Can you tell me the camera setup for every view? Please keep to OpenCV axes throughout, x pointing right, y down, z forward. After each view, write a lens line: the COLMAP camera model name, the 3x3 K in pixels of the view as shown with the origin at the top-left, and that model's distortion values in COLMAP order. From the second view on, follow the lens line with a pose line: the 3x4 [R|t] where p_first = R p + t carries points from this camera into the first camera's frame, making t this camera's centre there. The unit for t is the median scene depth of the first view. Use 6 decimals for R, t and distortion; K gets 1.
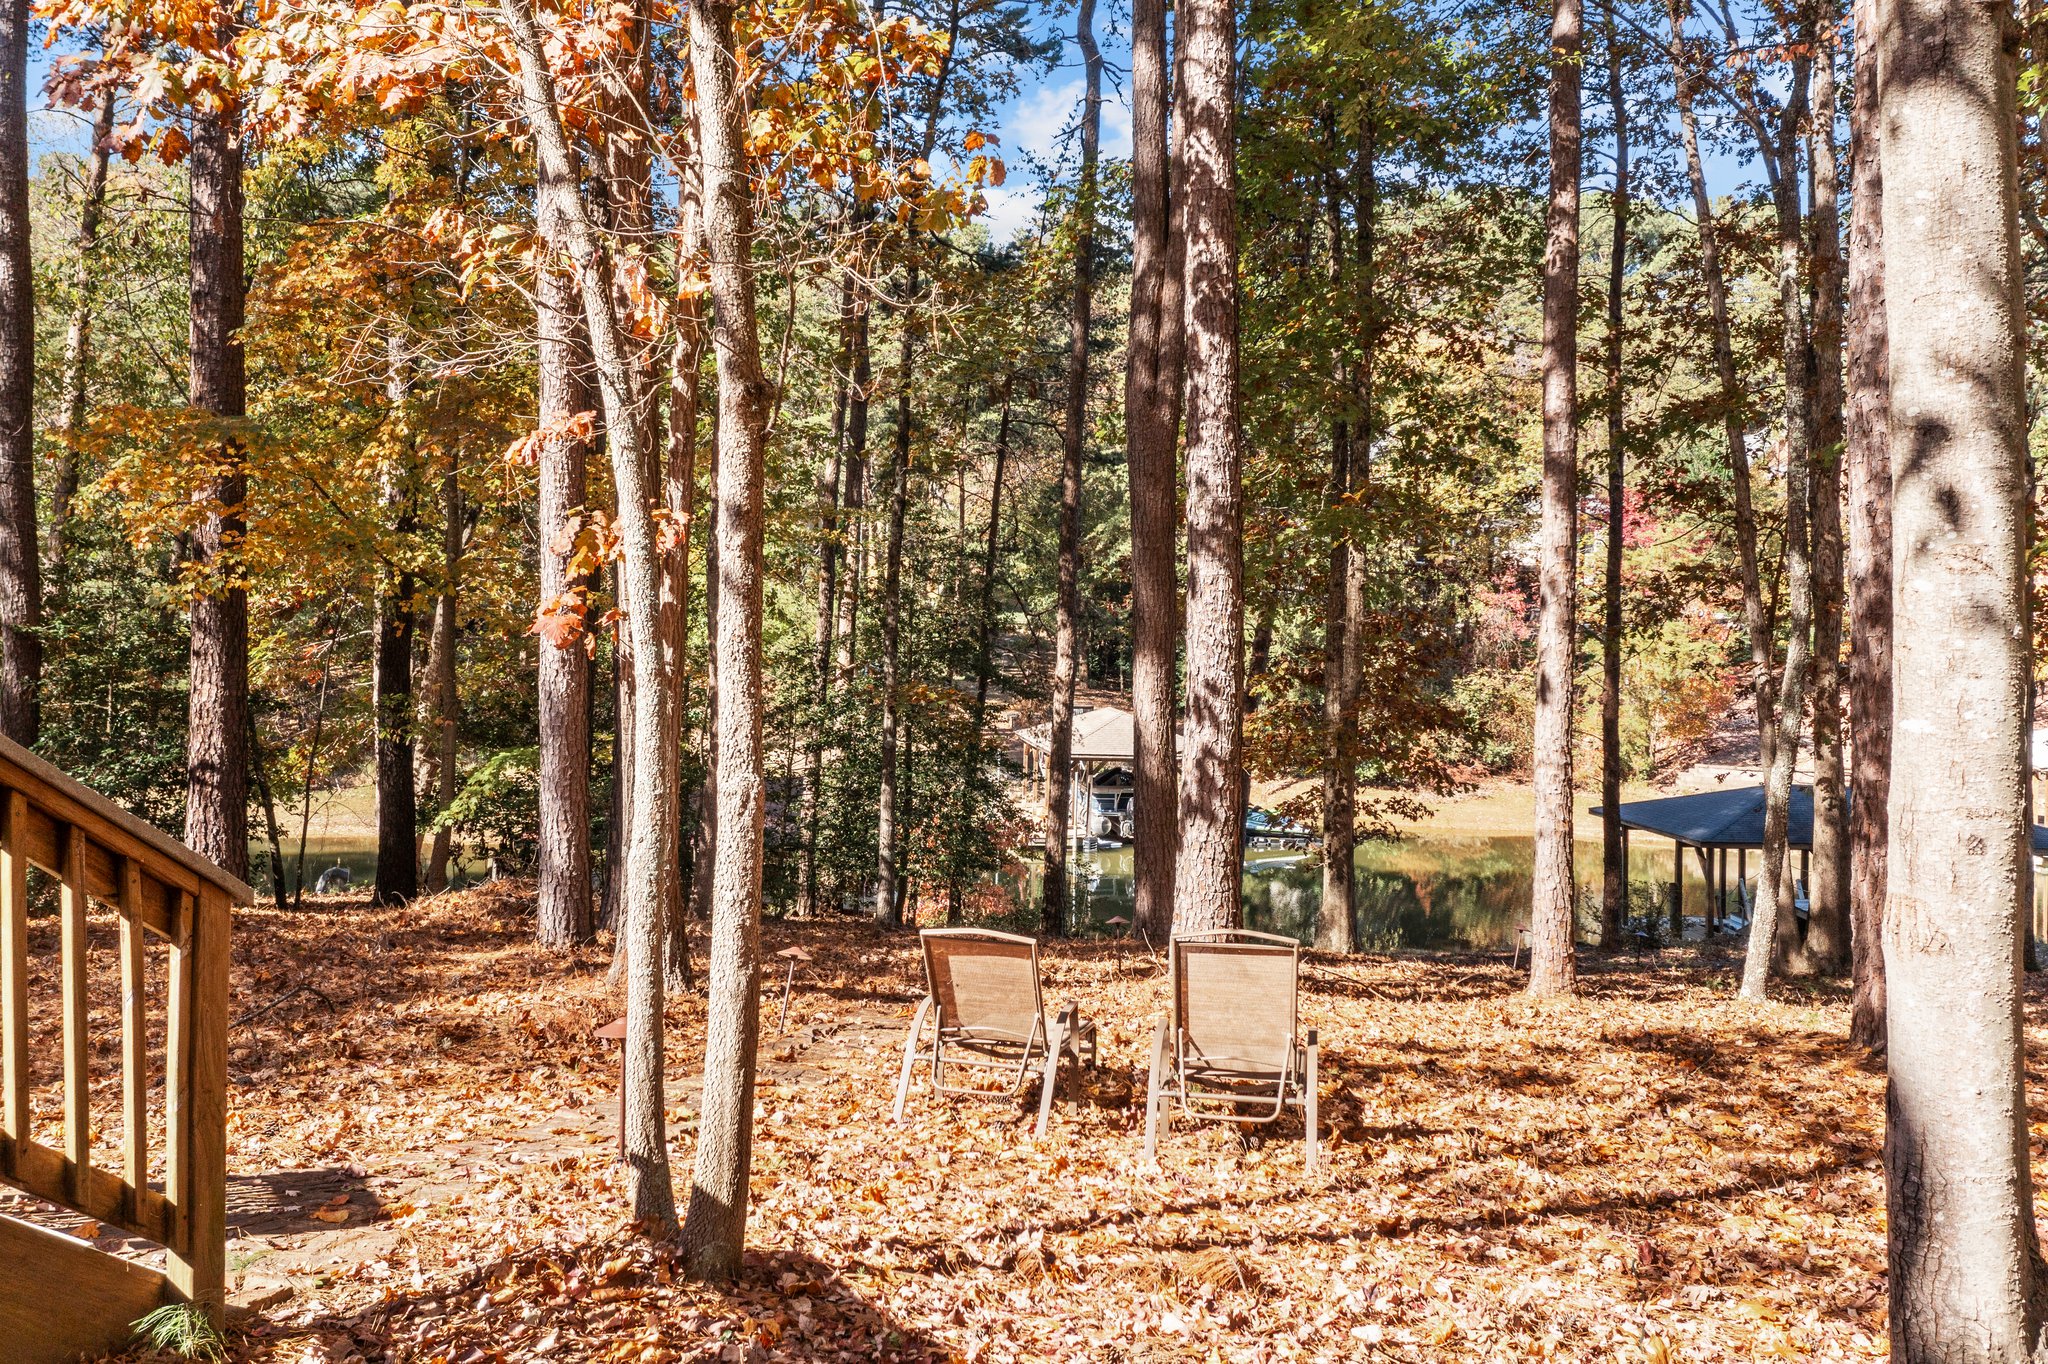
lens RADIAL K [[1666.3, 0, 1022.7], [0, 1666.3, 588.5], [0, 0, 1]] dist [0.002747, 0.002020]
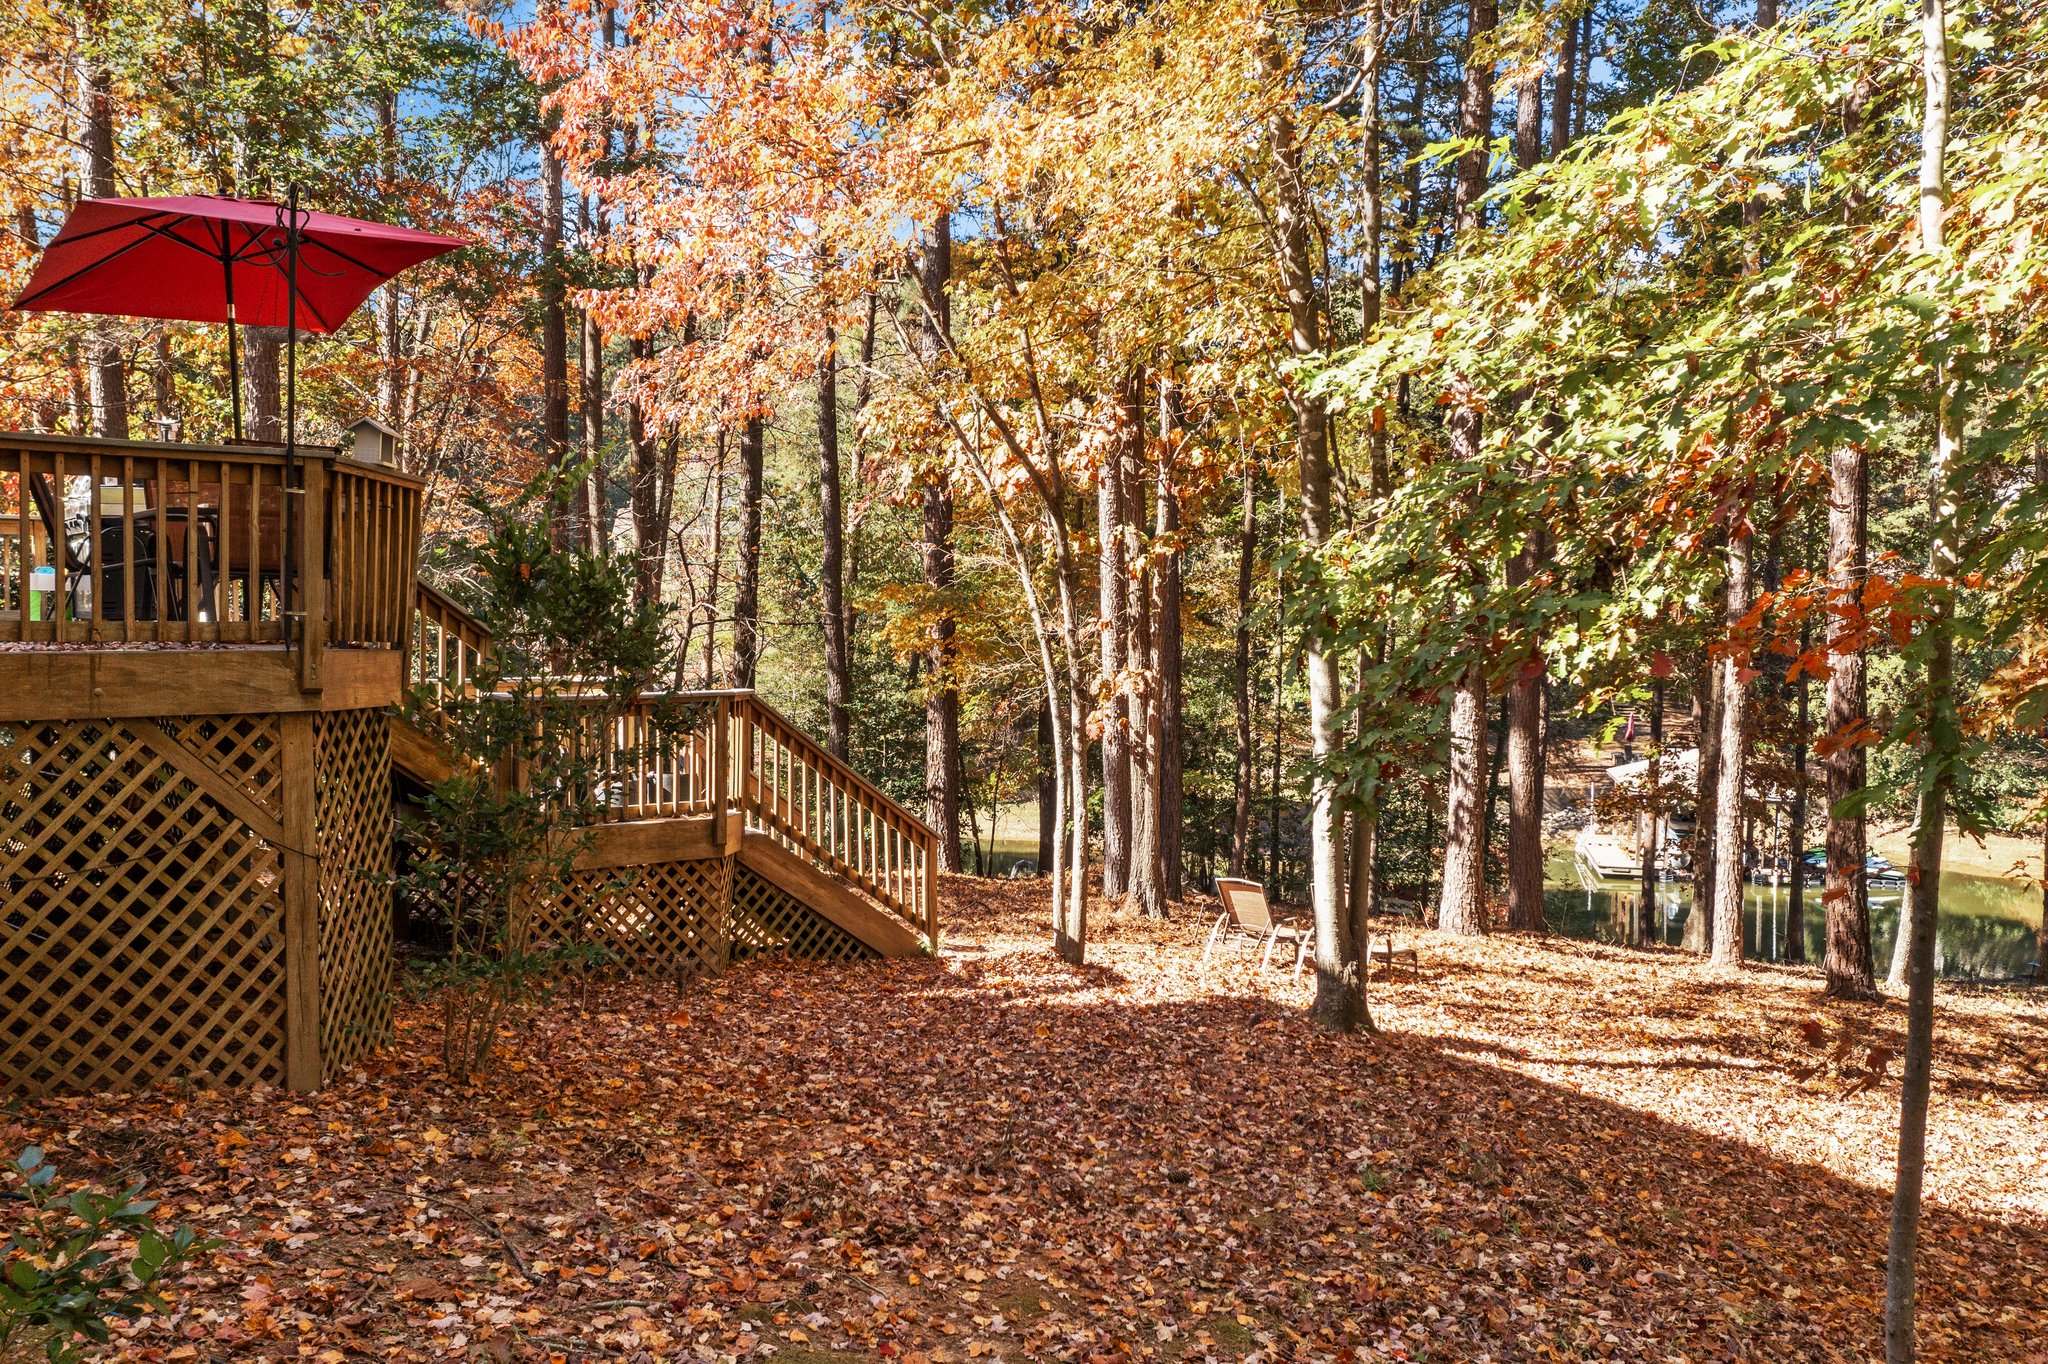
lens RADIAL K [[1630.4, 0, 1024.0], [0, 1630.4, 682.0], [0, 0, 1]] dist [-0.002310, 0.002371]
pose [[0.919893, 0.004242, -0.392147, 0.263916], [0.011728, 0.999197, 0.038322, -0.070443], [0.391995, -0.039851, 0.919104, -0.527823]]
